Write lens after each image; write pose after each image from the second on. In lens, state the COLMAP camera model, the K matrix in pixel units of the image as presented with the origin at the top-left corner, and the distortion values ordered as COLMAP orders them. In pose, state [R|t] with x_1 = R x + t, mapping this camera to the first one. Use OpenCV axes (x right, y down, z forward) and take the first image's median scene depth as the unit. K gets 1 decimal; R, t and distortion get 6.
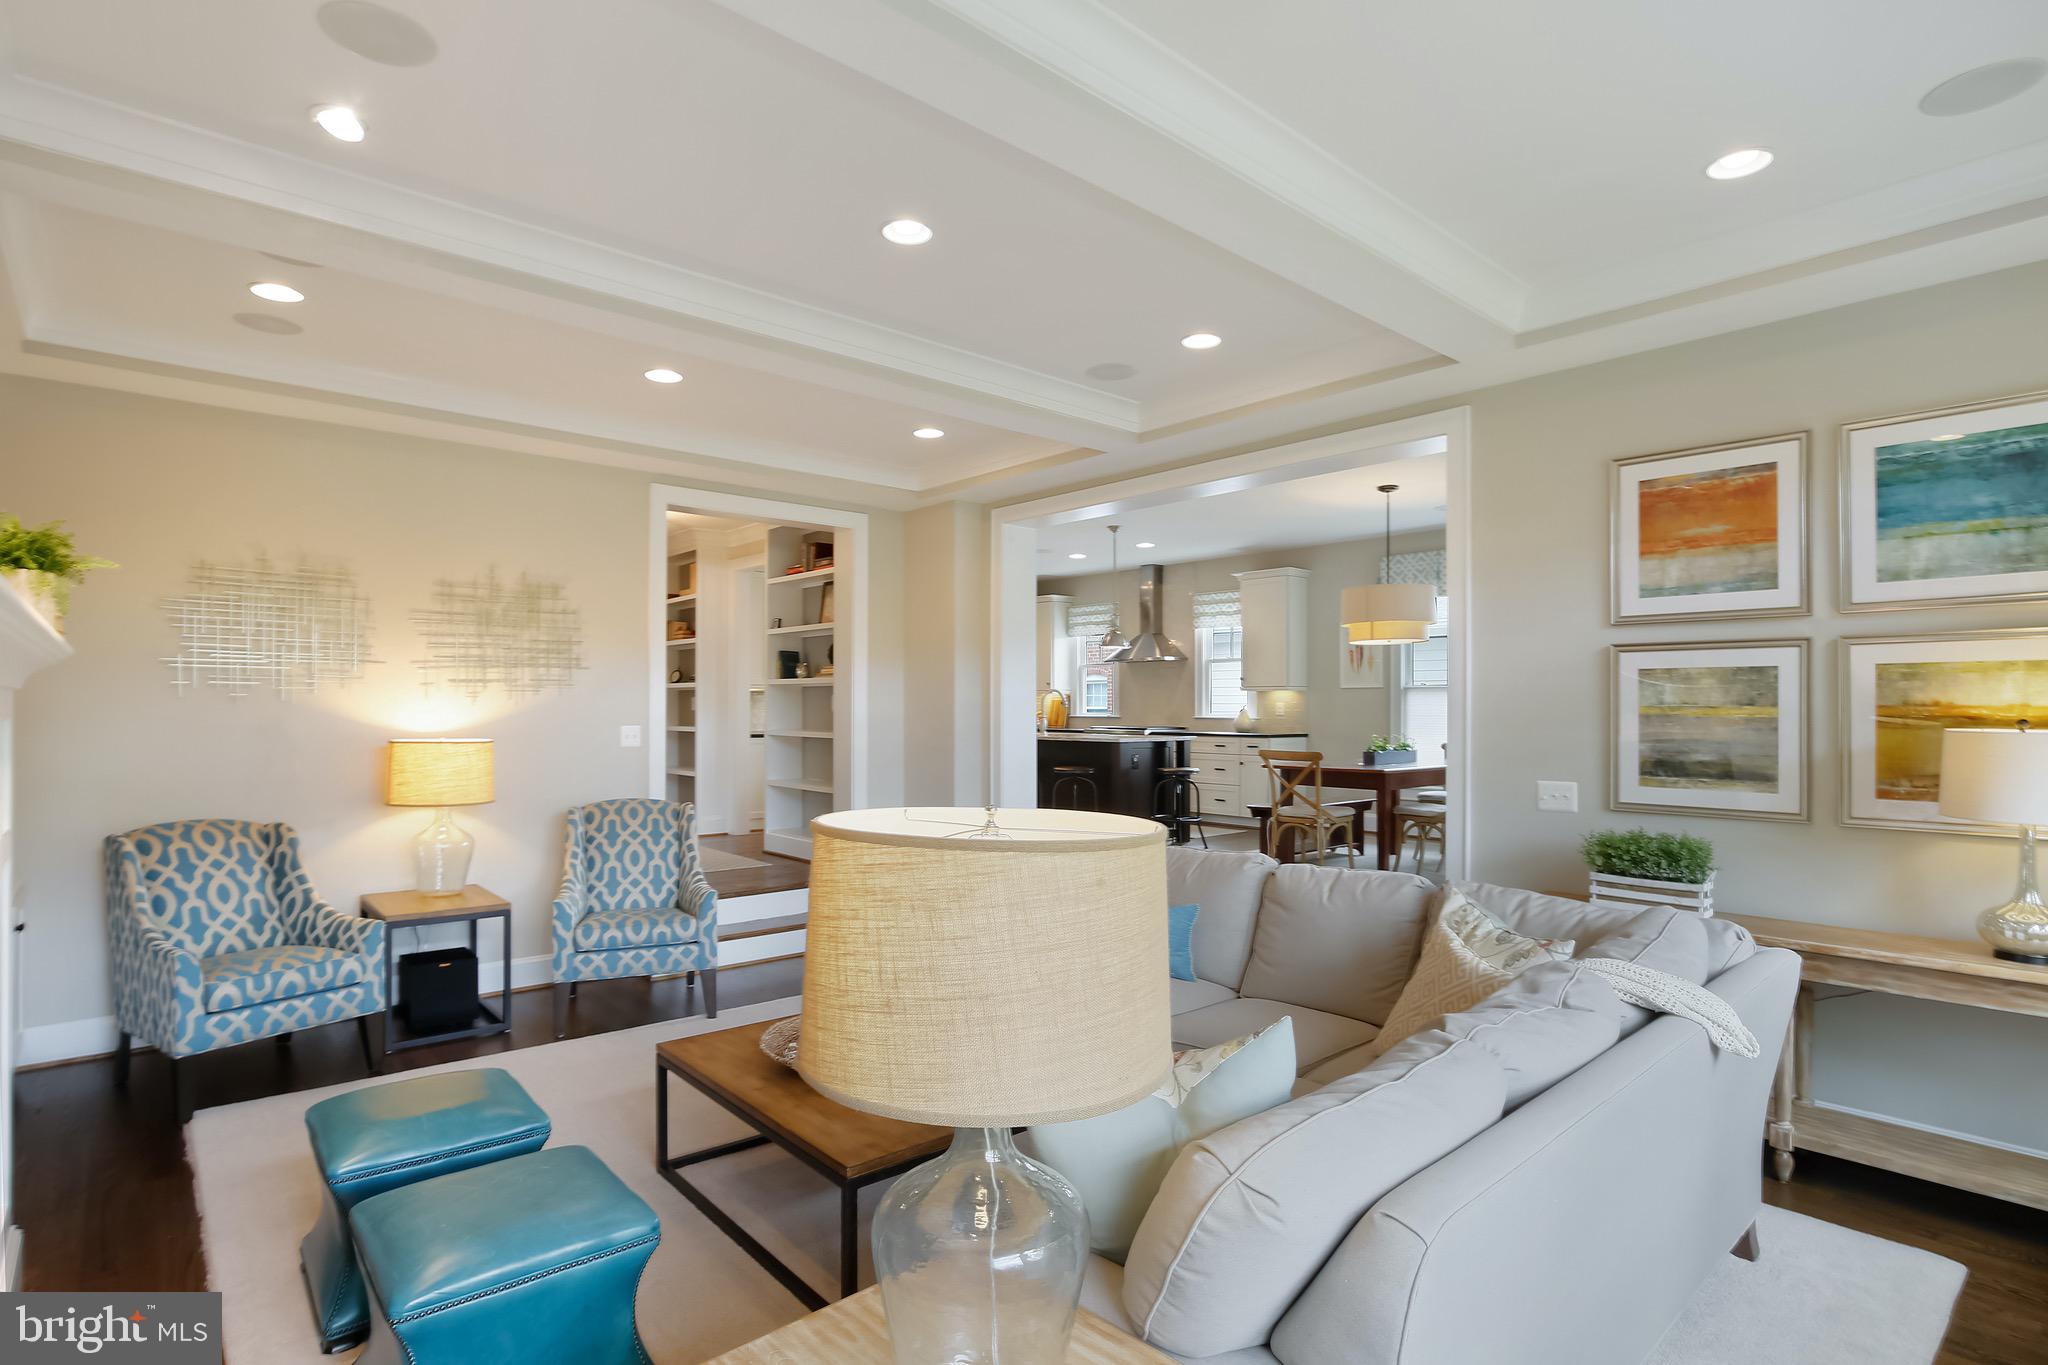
lens RADIAL K [[1060.8, 0, 1026.3], [0, 1060.8, 711.9], [0, 0, 1]] dist [0.033091, 0.000078]
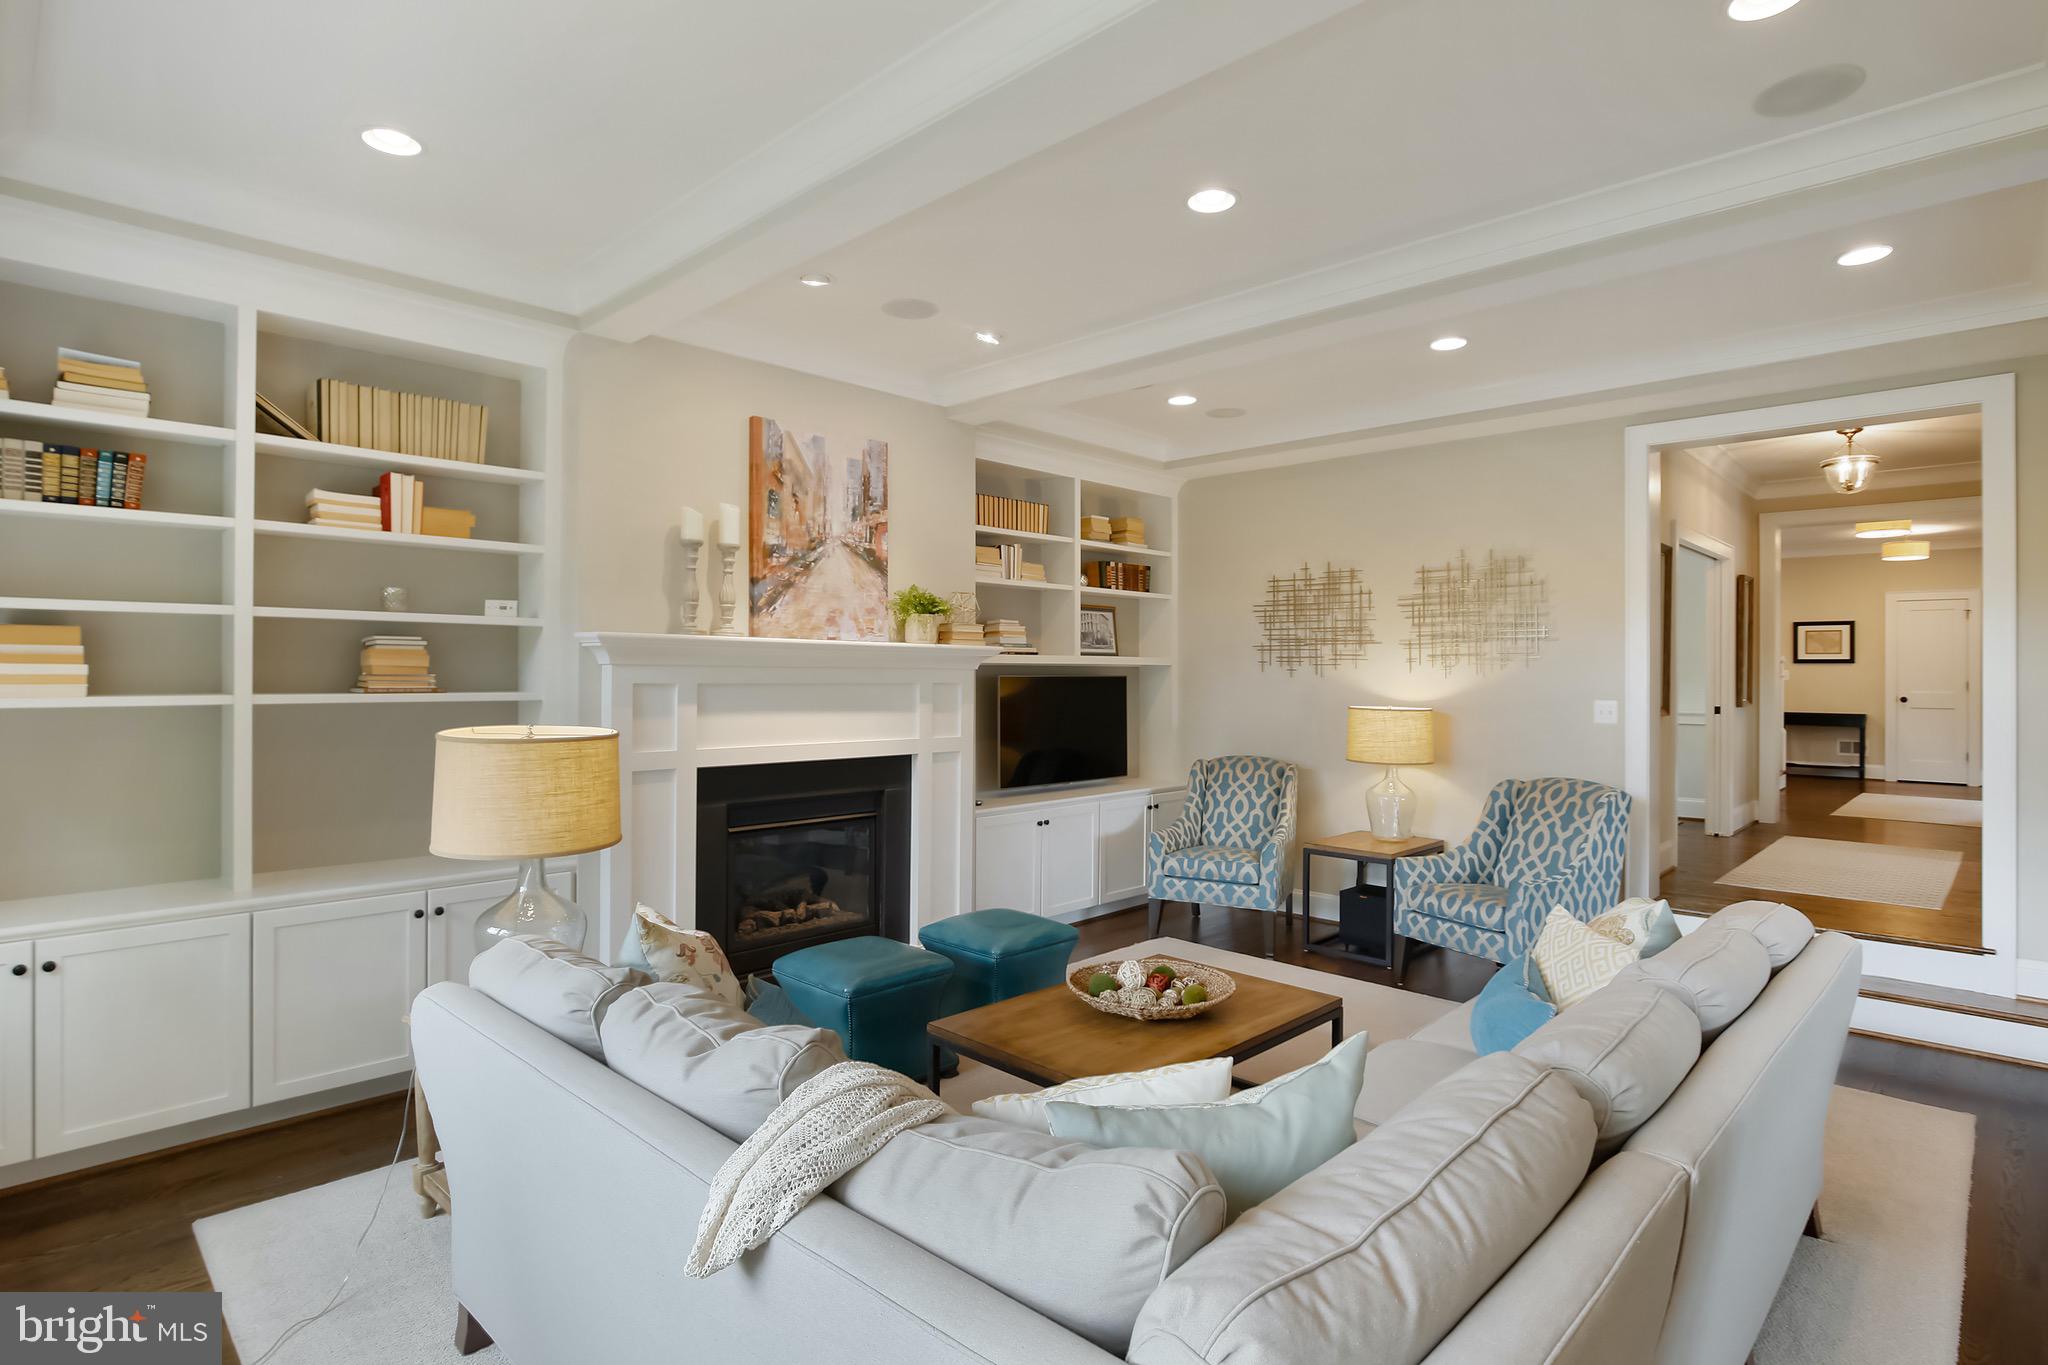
lens RADIAL K [[1056.6, 0, 1024.0], [0, 1056.6, 682.5], [0, 0, 1]] dist [-0.001184, -0.000285]
pose [[0.102308, 0.001874, -0.994751, 0.624573], [-0.009856, 0.999951, 0.000870, 0.002137], [0.994704, 0.009715, 0.102321, 0.548360]]
